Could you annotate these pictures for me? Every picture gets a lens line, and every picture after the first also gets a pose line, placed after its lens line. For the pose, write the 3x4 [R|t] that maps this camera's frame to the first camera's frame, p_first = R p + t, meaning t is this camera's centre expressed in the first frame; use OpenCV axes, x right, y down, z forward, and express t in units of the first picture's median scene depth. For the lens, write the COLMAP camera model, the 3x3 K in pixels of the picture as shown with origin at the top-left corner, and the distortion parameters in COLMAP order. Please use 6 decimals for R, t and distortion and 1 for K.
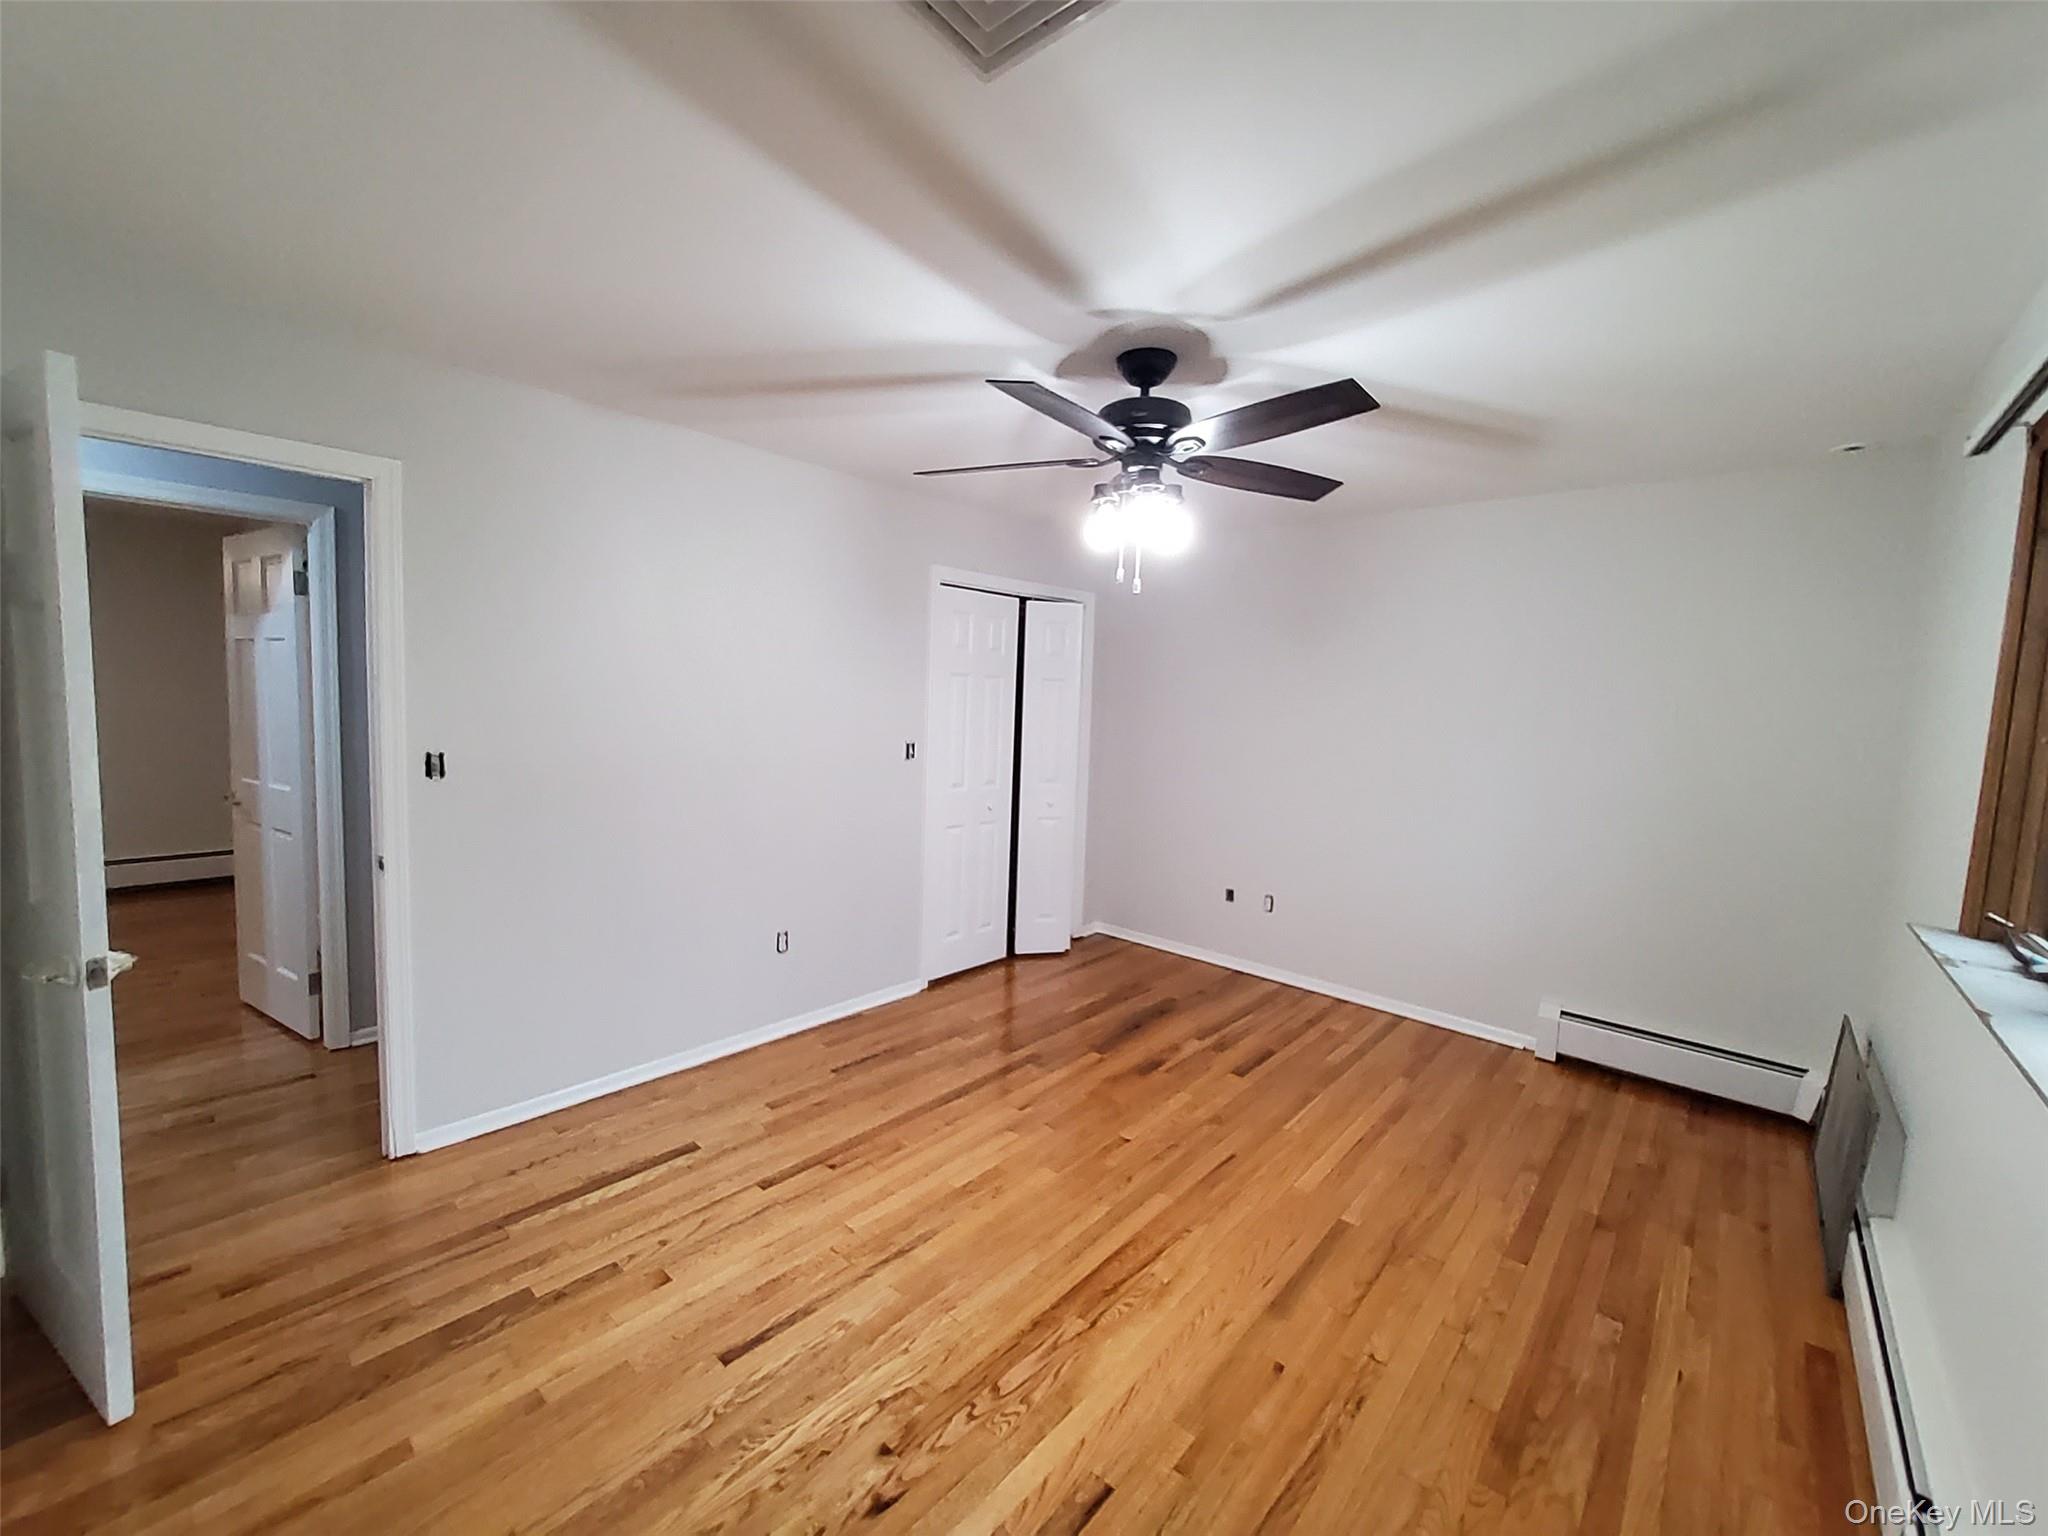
lens RADIAL K [[815.1, 0, 1030.1], [0, 815.1, 758.4], [0, 0, 1]] dist [-0.005648, -0.000951]
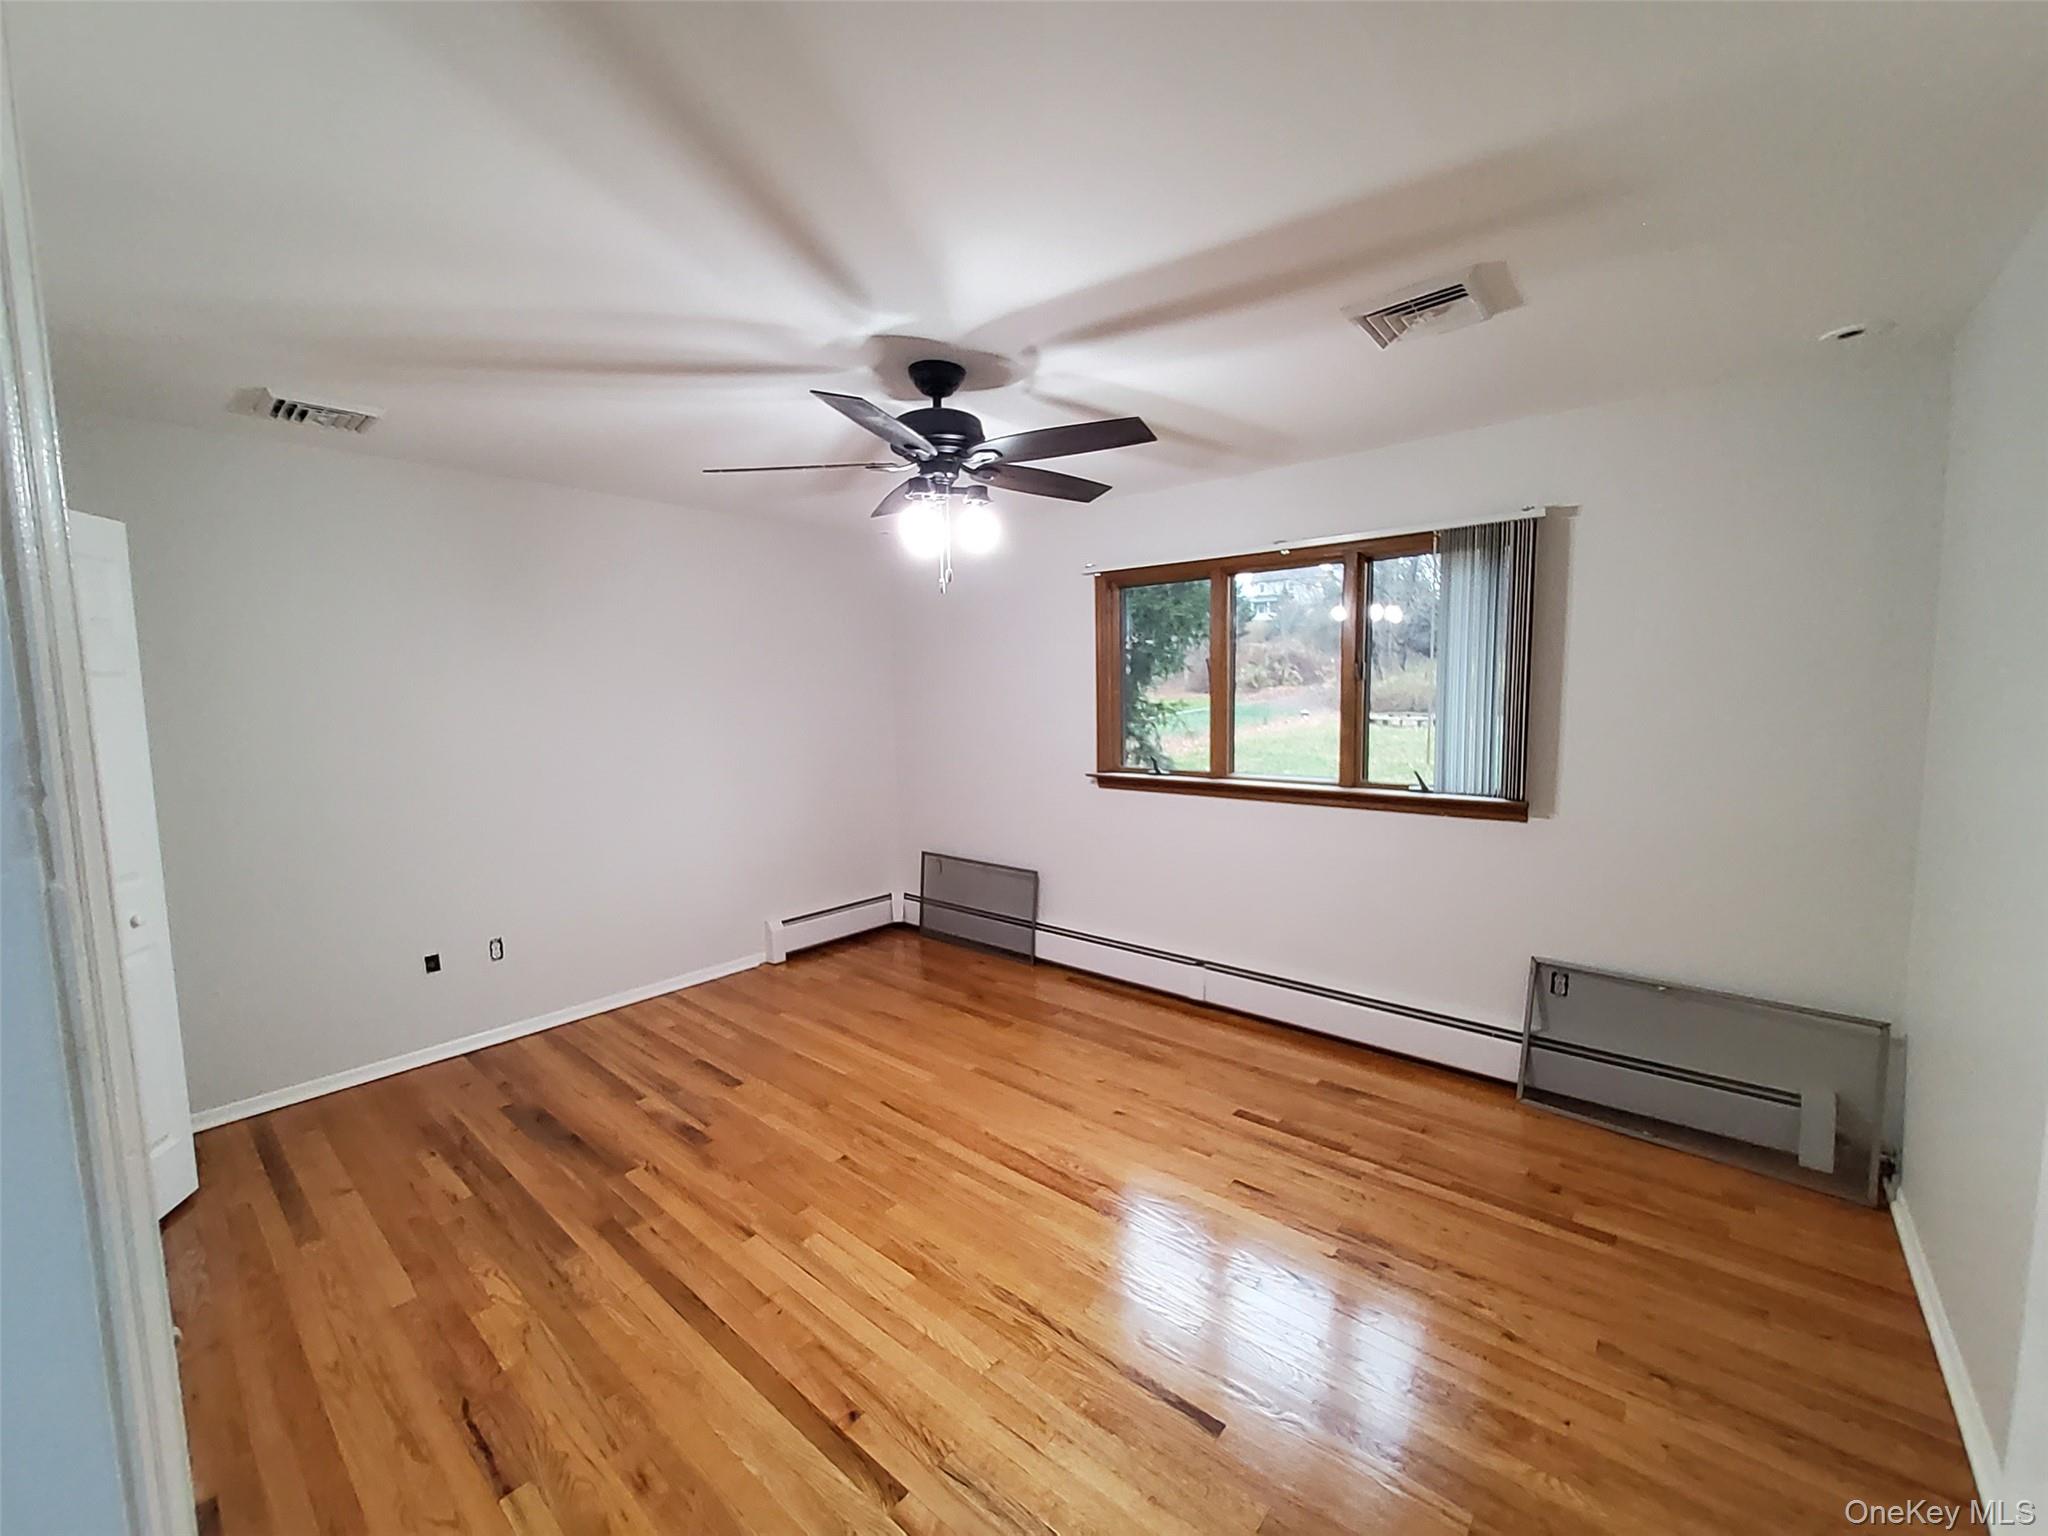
lens RADIAL K [[815.1, 0, 1014.1], [0, 815.1, 777.2], [0, 0, 1]] dist [-0.005648, -0.000951]
pose [[-0.013882, -0.148954, 0.988747, -0.700931], [0.092466, 0.984414, 0.149600, -0.091389], [-0.995619, 0.093502, 0.000107, 0.688821]]
